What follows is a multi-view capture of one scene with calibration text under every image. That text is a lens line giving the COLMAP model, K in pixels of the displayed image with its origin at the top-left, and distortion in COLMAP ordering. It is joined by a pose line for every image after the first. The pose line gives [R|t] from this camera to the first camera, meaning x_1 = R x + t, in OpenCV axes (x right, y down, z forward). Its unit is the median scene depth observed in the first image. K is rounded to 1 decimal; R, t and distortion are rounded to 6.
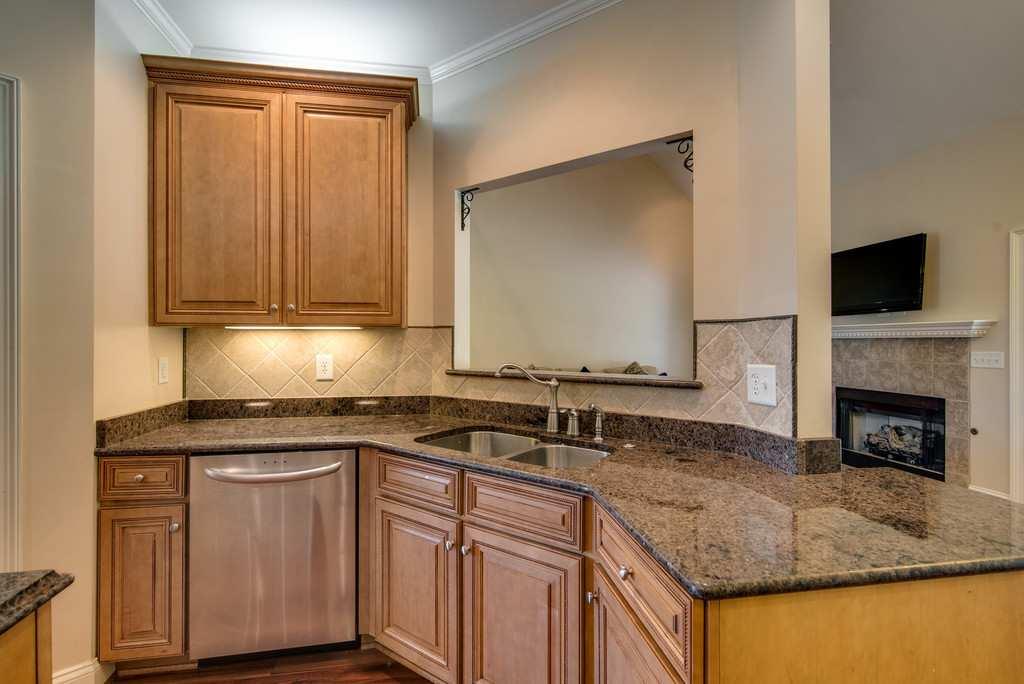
lens RADIAL K [[465.3, 0, 516.1], [0, 465.3, 340.5], [0, 0, 1]] dist [-0.002254, 0.000321]
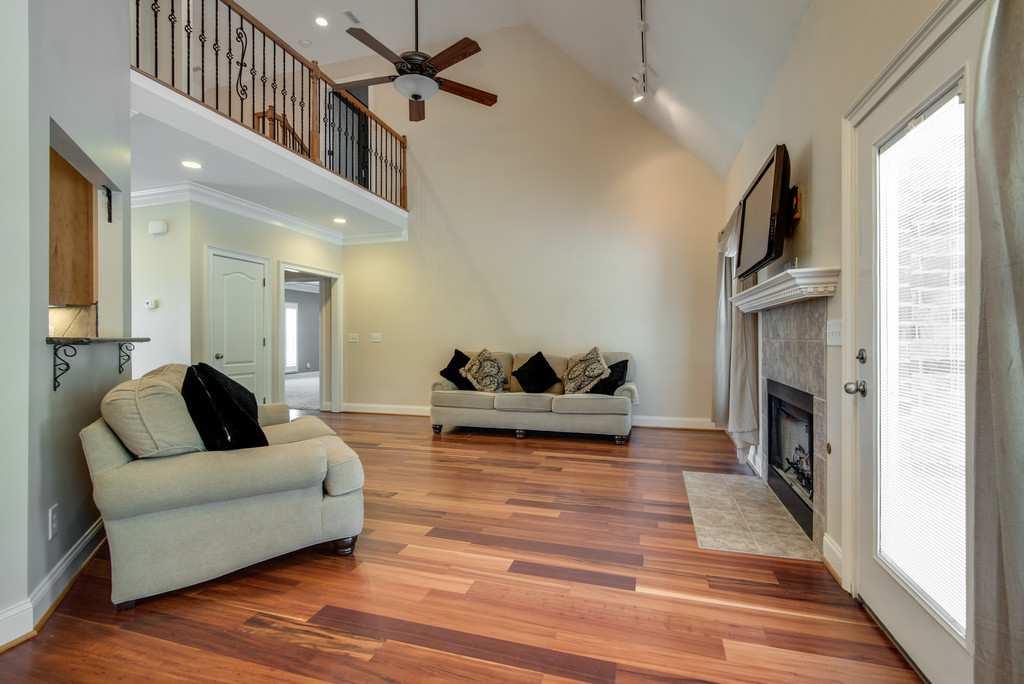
lens RADIAL K [[465.3, 0, 509.9], [0, 465.3, 337.7], [0, 0, 1]] dist [-0.002254, 0.000321]
pose [[0.893715, -0.005589, -0.448599, 1.548398], [0.008265, 0.999958, 0.004007, 0.075772], [0.448558, -0.007289, 0.893724, 0.441653]]
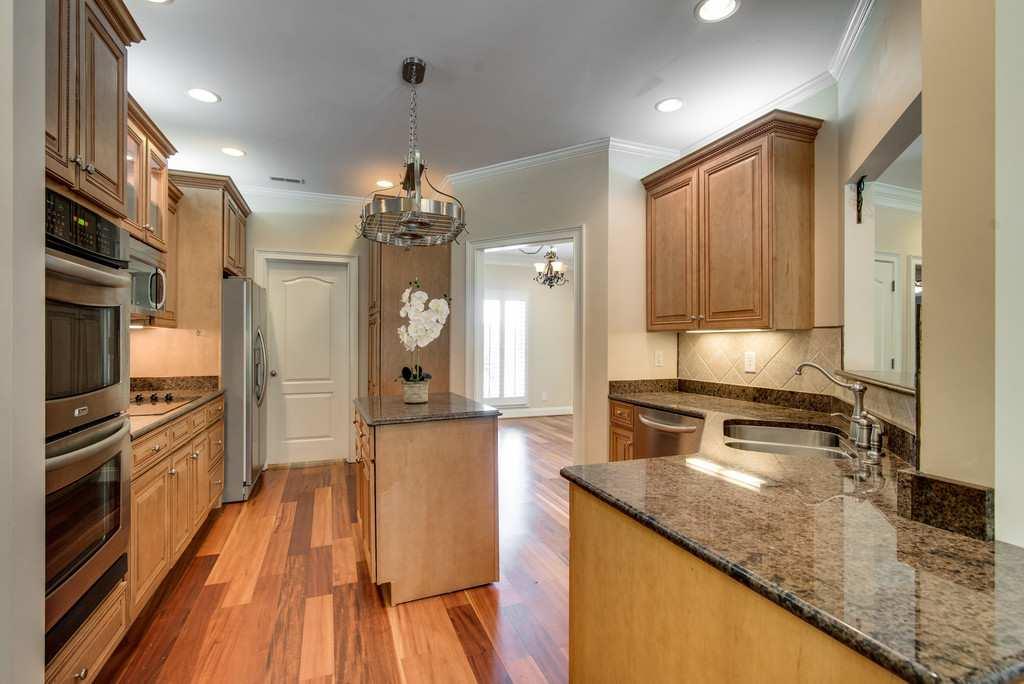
lens RADIAL K [[465.3, 0, 511.8], [0, 465.3, 340.8], [0, 0, 1]] dist [-0.002254, 0.000321]
pose [[0.209171, -0.000864, -0.977879, 0.751970], [-0.000230, 1.000000, -0.000933, 0.002014], [0.977879, 0.000420, 0.209171, 0.133518]]
